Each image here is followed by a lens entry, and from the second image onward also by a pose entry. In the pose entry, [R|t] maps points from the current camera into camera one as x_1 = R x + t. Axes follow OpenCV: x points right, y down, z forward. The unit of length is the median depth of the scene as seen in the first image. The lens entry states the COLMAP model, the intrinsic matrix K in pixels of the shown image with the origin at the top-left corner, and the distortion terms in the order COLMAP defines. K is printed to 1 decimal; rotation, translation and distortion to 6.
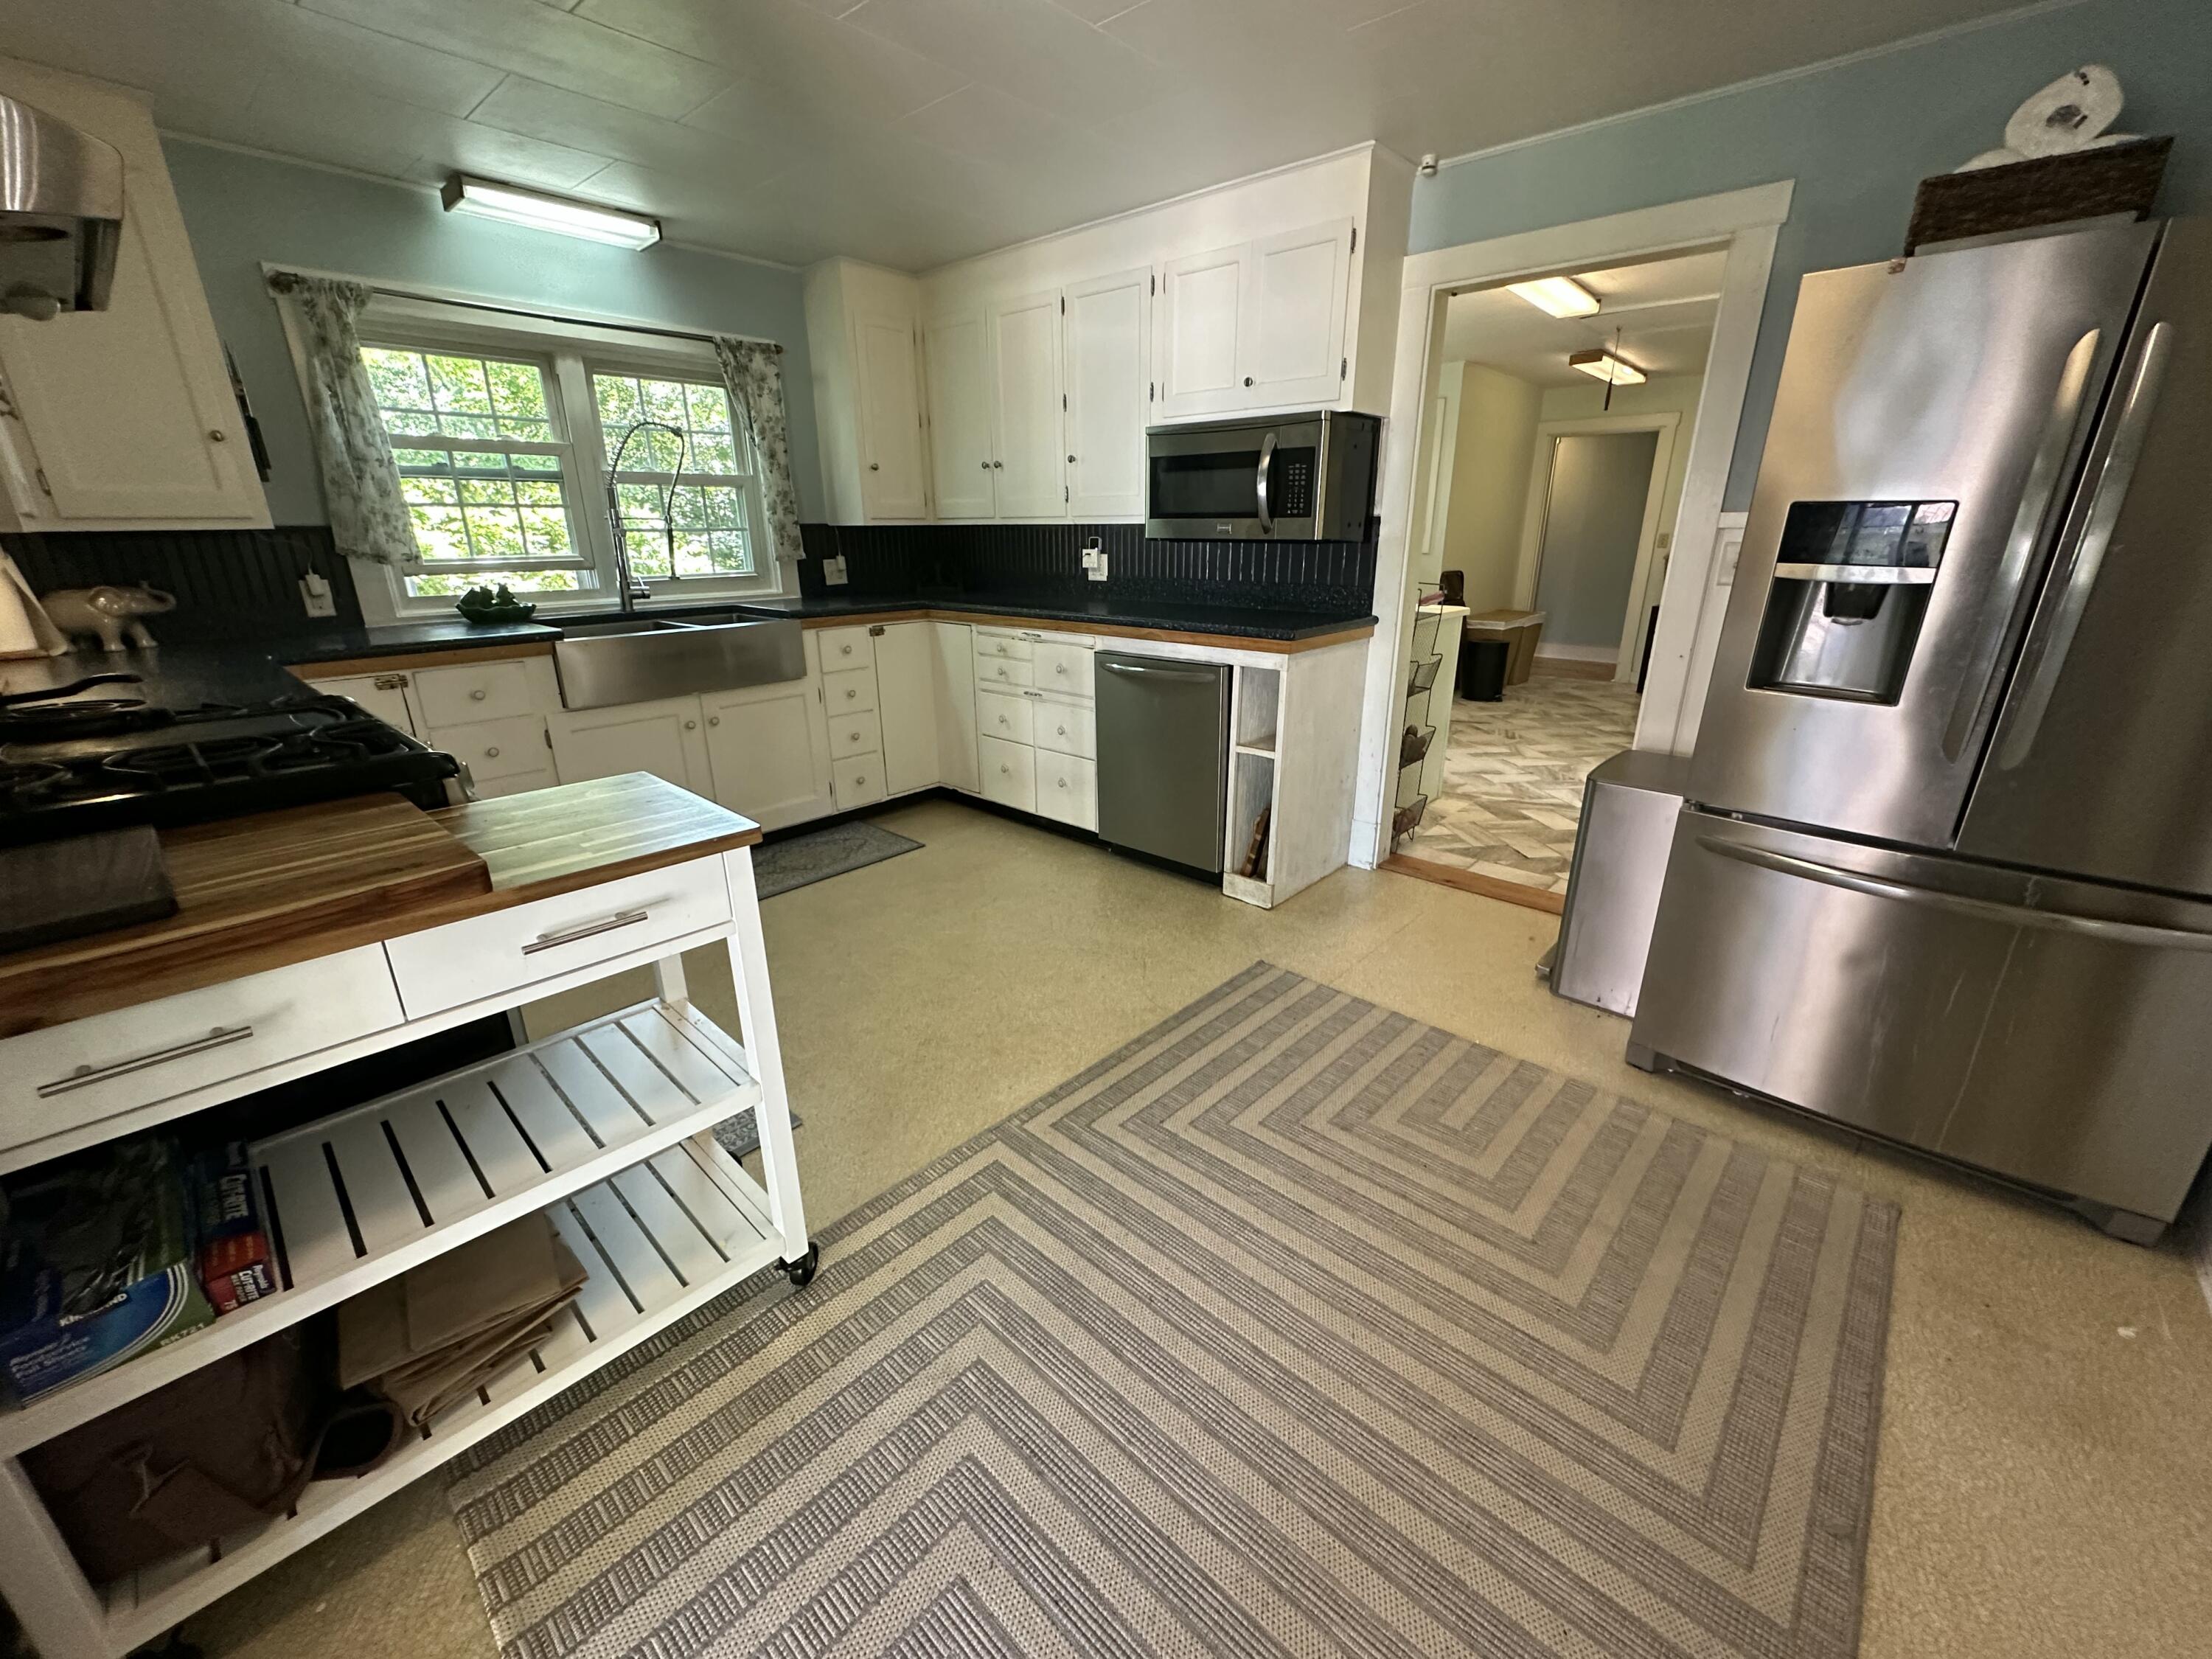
lens RADIAL K [[879.9, 0, 1106.0], [0, 879.9, 829.5], [0, 0, 1]] dist [-0.000569, -0.000206]
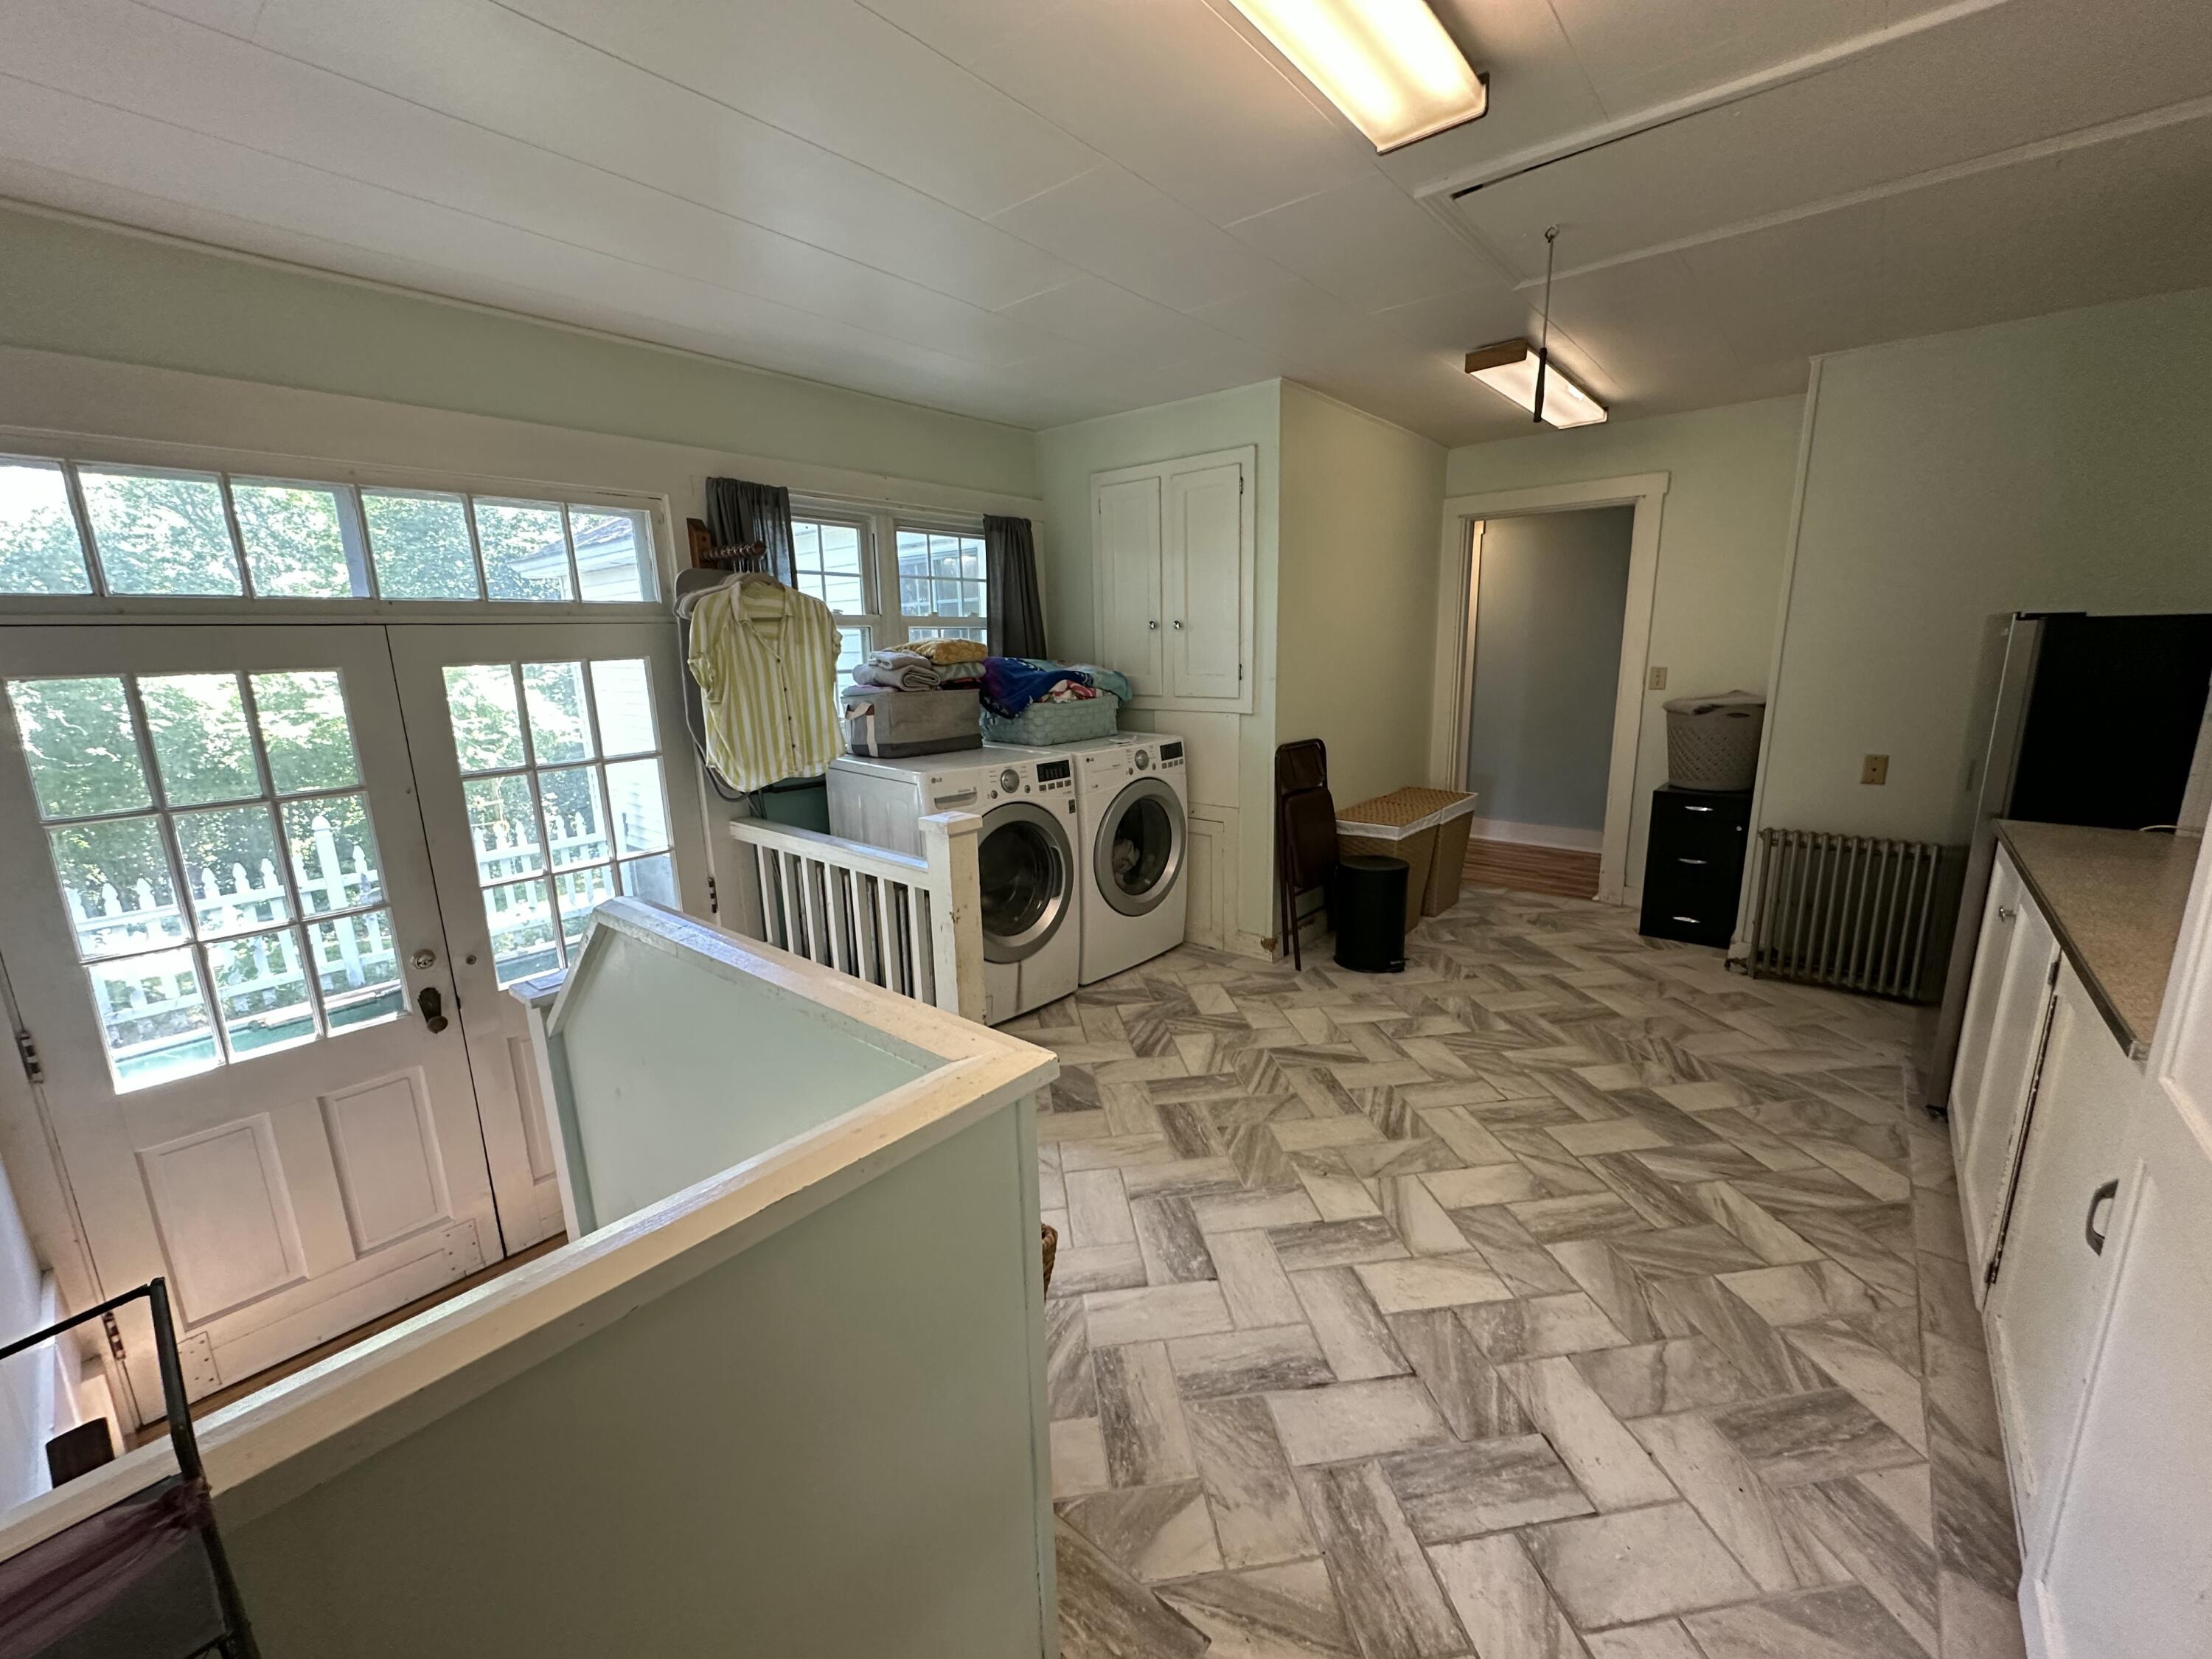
lens RADIAL K [[879.9, 0, 1106.0], [0, 879.9, 829.5], [0, 0, 1]] dist [-0.000569, -0.000206]
pose [[0.999502, -0.028161, 0.014215, 0.255047], [0.029595, 0.993101, -0.113463, -0.176170], [-0.010922, 0.113827, 0.993441, 0.437915]]
